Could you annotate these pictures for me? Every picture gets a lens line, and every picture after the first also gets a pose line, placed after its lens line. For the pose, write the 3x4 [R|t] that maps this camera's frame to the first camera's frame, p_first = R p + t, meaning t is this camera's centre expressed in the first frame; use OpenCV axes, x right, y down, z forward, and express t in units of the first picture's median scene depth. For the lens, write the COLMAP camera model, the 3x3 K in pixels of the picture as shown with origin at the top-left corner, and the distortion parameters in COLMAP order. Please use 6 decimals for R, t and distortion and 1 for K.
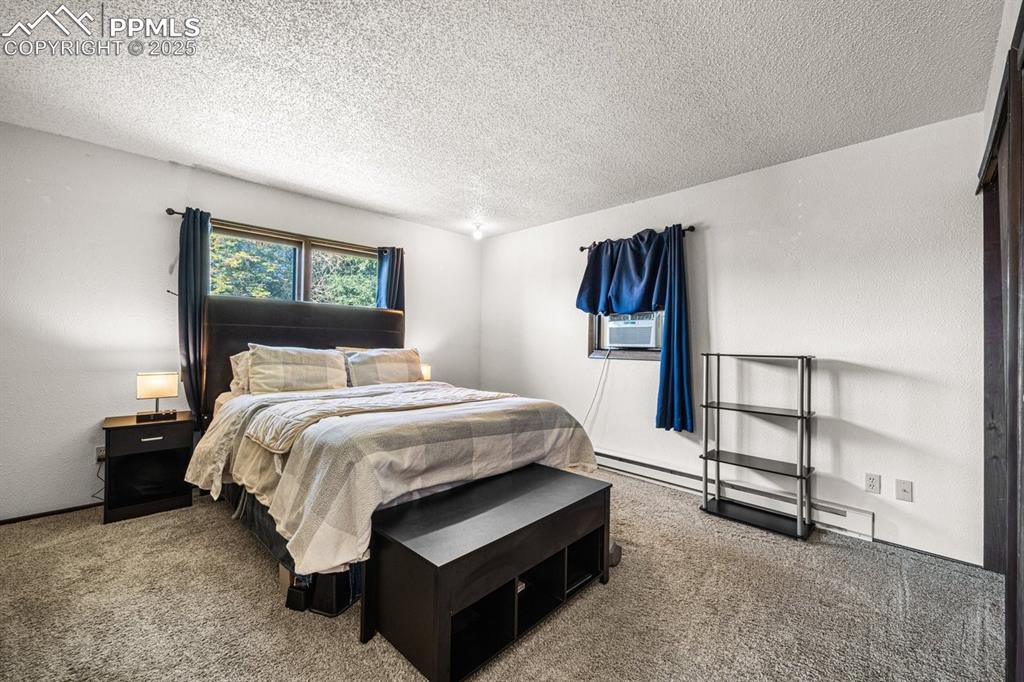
lens RADIAL K [[419.0, 0, 512.0], [0, 419.0, 341.0], [0, 0, 1]] dist [0.000098, 0.000113]
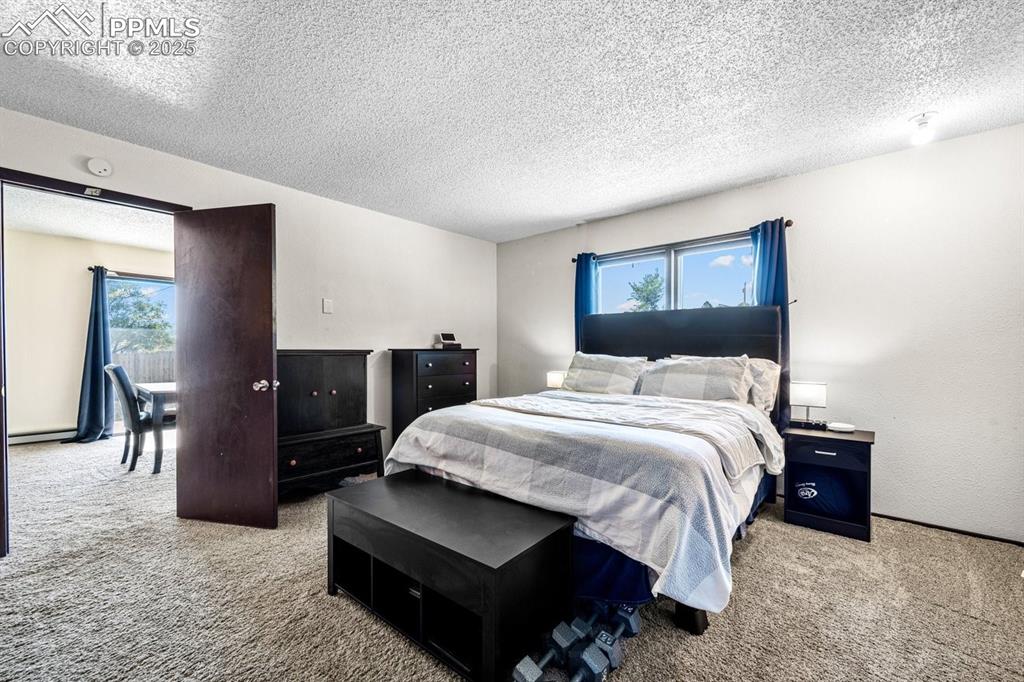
lens RADIAL K [[433.5, 0, 512.3], [0, 433.5, 347.5], [0, 0, 1]] dist [0.001355, 0.000237]
pose [[0.033539, -0.018953, -0.999258, 0.658171], [0.006219, 0.999805, -0.018755, 0.016702], [0.999418, -0.005585, 0.033650, 0.738277]]
